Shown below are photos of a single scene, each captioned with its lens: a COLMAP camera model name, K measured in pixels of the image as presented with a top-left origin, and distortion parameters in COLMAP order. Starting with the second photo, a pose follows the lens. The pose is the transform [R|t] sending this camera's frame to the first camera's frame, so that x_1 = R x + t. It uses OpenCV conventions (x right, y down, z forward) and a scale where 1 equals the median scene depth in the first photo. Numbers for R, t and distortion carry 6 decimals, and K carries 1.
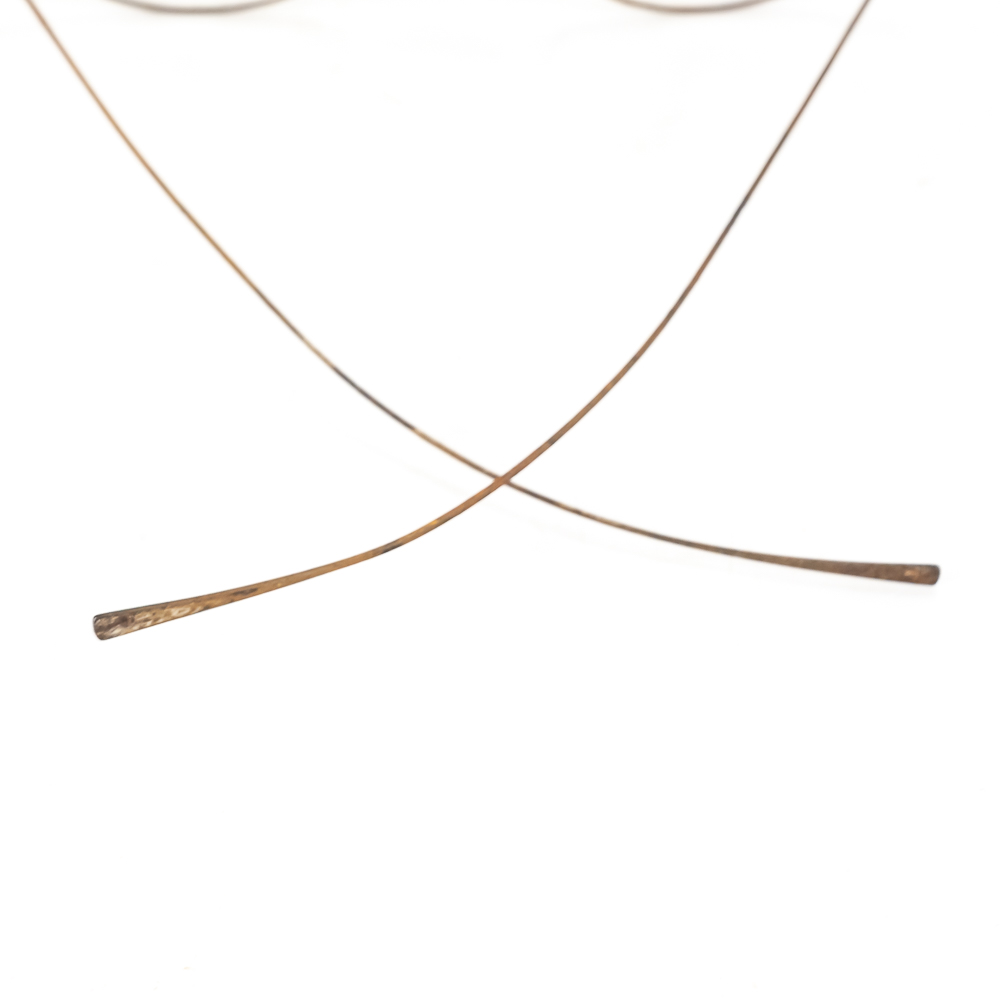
lens RADIAL K [[6341.8, 0, 507.1], [0, 6341.8, 495.3], [0, 0, 1]] dist [-2.866902, 0.000000]
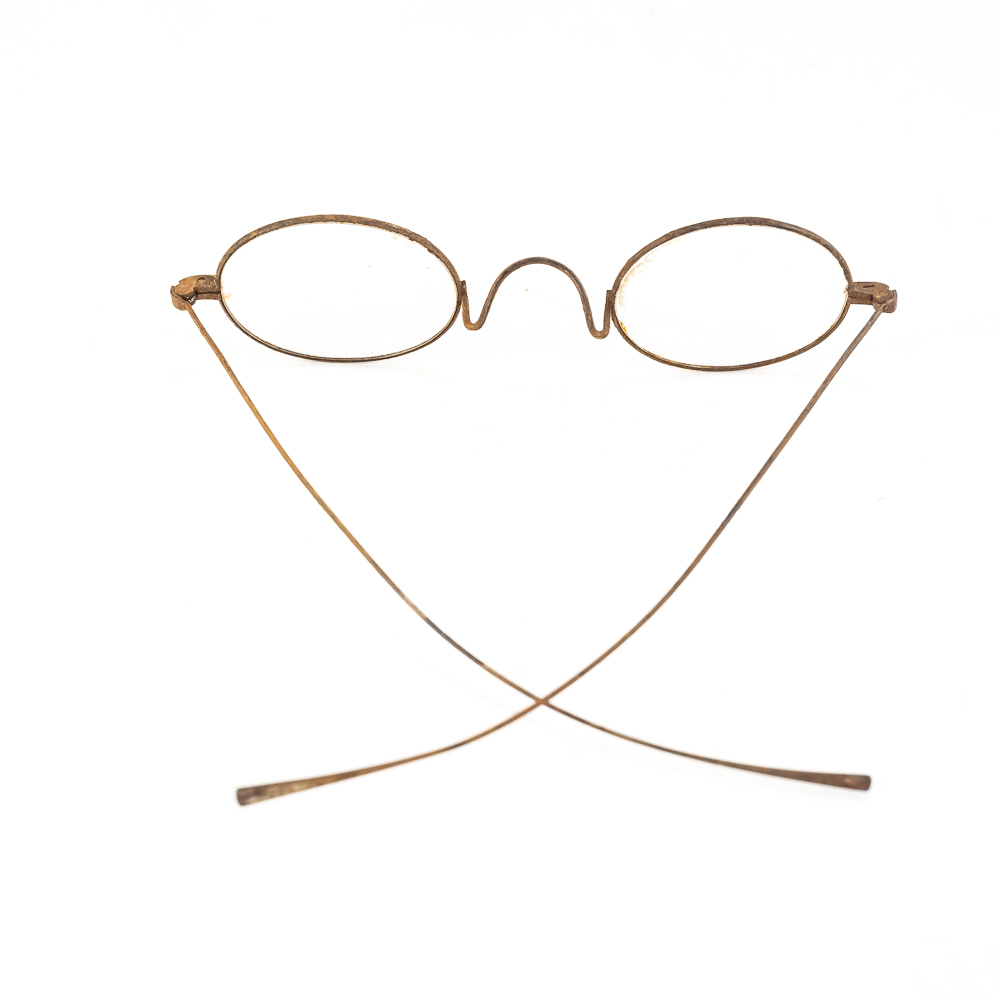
lens RADIAL K [[6341.8, 0, 503.6], [0, 6341.8, 491.4], [0, 0, 1]] dist [-2.866902, 0.000000]
pose [[0.999295, 0.036665, -0.008071, 0.000470], [-0.036928, 0.998698, -0.035191, 0.000670], [0.006770, 0.035464, 0.999348, -0.355214]]
